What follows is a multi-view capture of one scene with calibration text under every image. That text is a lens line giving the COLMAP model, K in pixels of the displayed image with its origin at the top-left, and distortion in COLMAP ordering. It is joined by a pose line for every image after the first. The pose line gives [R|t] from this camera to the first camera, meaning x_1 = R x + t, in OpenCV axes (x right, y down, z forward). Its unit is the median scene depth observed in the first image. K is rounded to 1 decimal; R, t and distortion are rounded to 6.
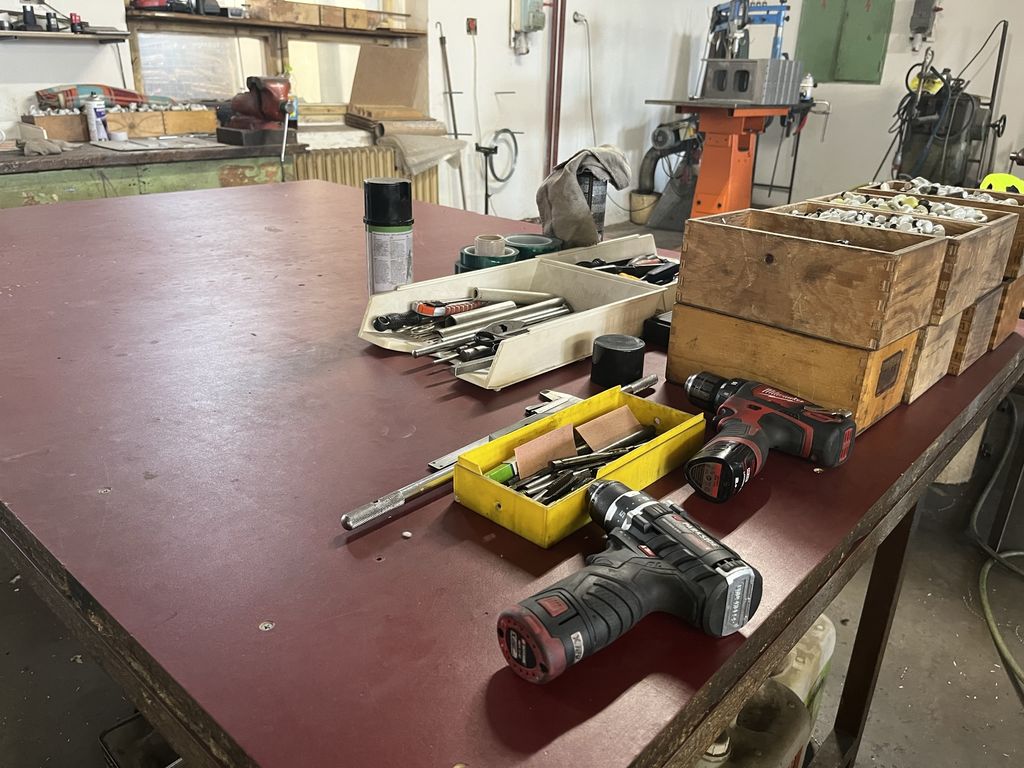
lens RADIAL K [[785.1, 0, 512.0], [0, 785.1, 384.0], [0, 0, 1]] dist [0.002350, -0.010928]
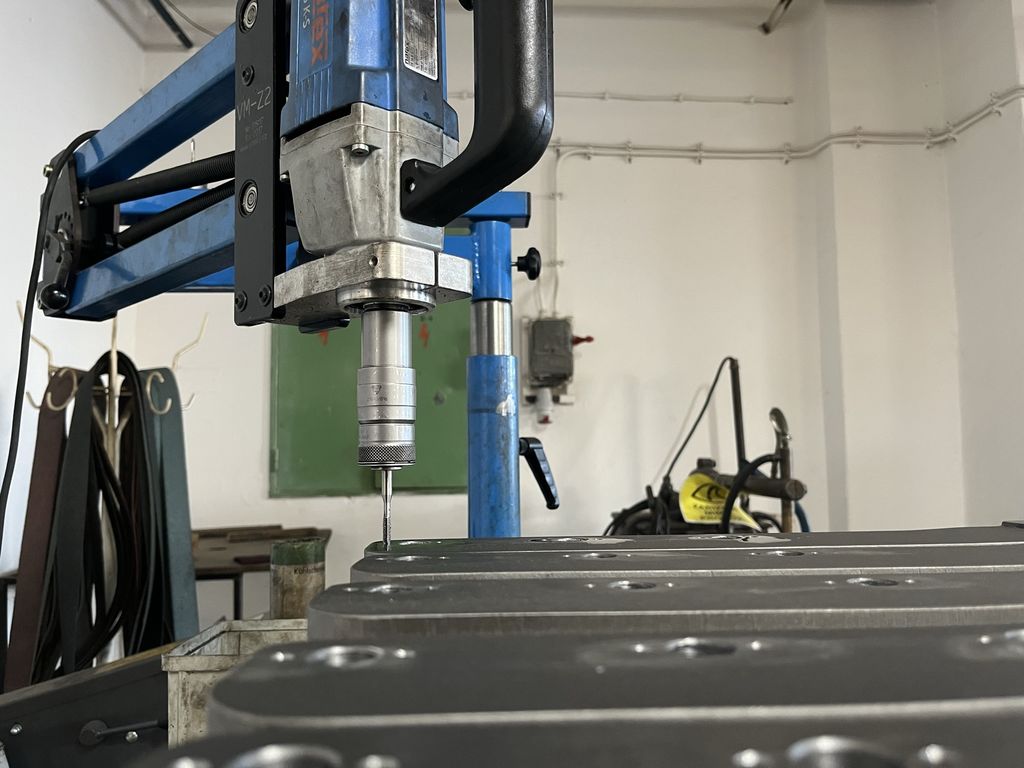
lens RADIAL K [[785.1, 0, 512.0], [0, 785.1, 384.0], [0, 0, 1]] dist [0.002350, -0.010928]
pose [[0.712335, 0.019175, 0.701578, 0.192953], [0.296940, 0.897517, -0.326023, -0.328541], [-0.635930, 0.440564, 0.633638, 0.776144]]
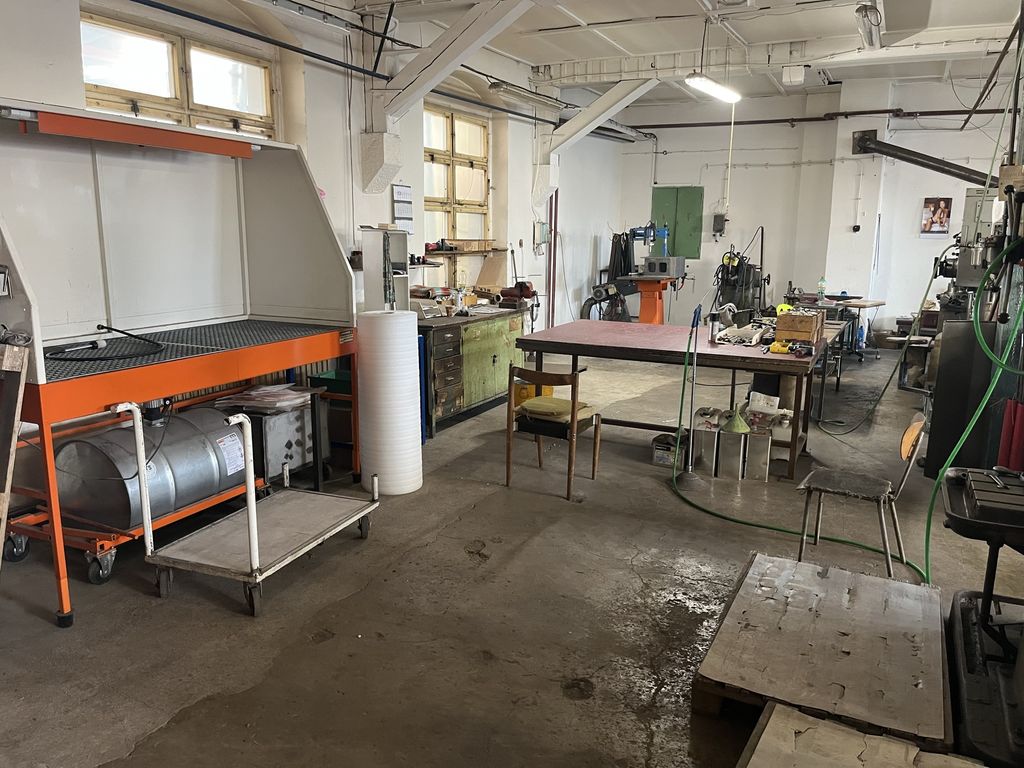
lens RADIAL K [[785.1, 0, 512.0], [0, 785.1, 384.0], [0, 0, 1]] dist [0.002350, -0.010928]
pose [[0.962980, -0.075254, 0.258857, -0.476711], [0.121130, 0.978639, -0.166111, 0.156405], [-0.240827, 0.191317, 0.951525, -0.601732]]
